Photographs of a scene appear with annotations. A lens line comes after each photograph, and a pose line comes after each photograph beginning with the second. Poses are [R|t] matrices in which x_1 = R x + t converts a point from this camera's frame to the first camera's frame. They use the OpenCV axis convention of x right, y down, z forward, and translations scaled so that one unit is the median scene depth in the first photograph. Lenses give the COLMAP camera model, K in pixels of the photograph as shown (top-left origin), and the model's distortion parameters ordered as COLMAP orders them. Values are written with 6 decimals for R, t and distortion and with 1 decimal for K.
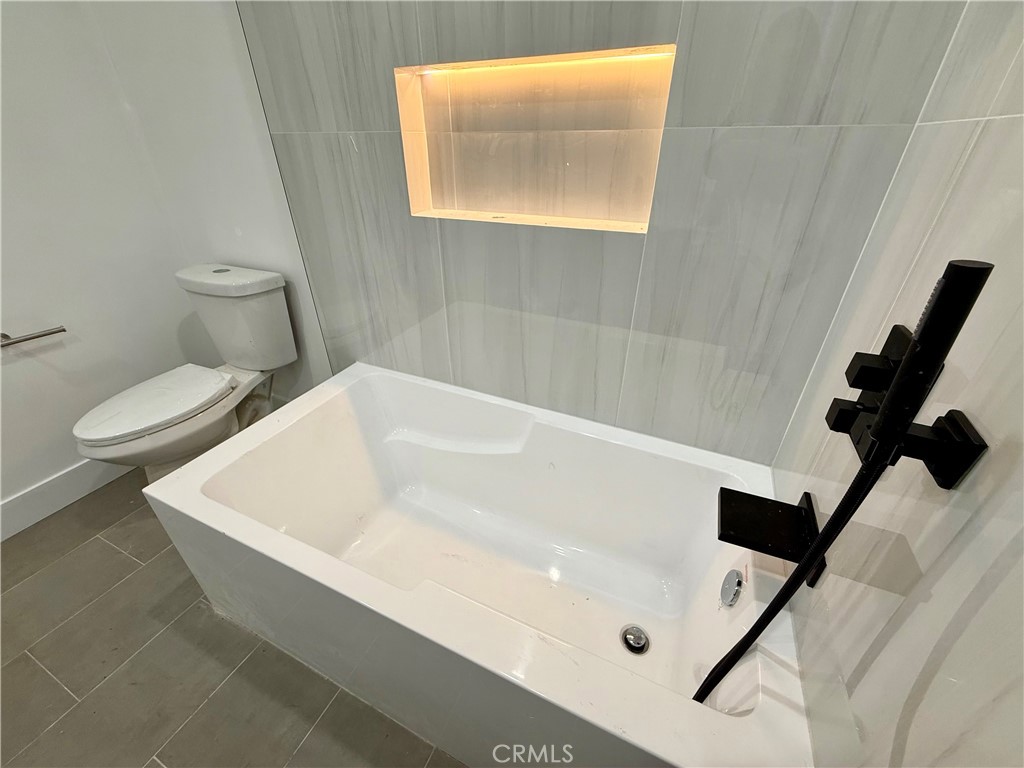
lens RADIAL K [[407.2, 0, 508.3], [0, 407.2, 384.8], [0, 0, 1]] dist [0.000070, -0.000066]
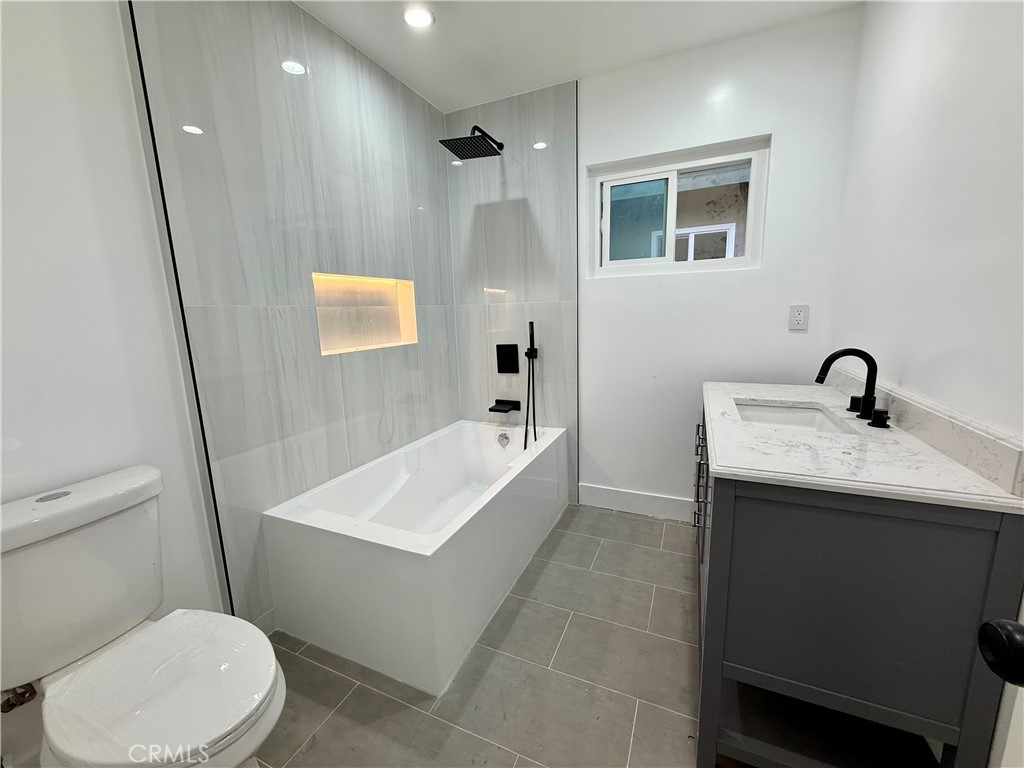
lens RADIAL K [[410.8, 0, 512.0], [0, 410.8, 384.0], [0, 0, 1]] dist [0.000169, 0.000270]
pose [[-0.007946, -0.173982, 0.984717, -1.821912], [0.534290, 0.831659, 0.151251, -0.201538], [-0.845264, 0.527326, 0.086348, 0.373547]]
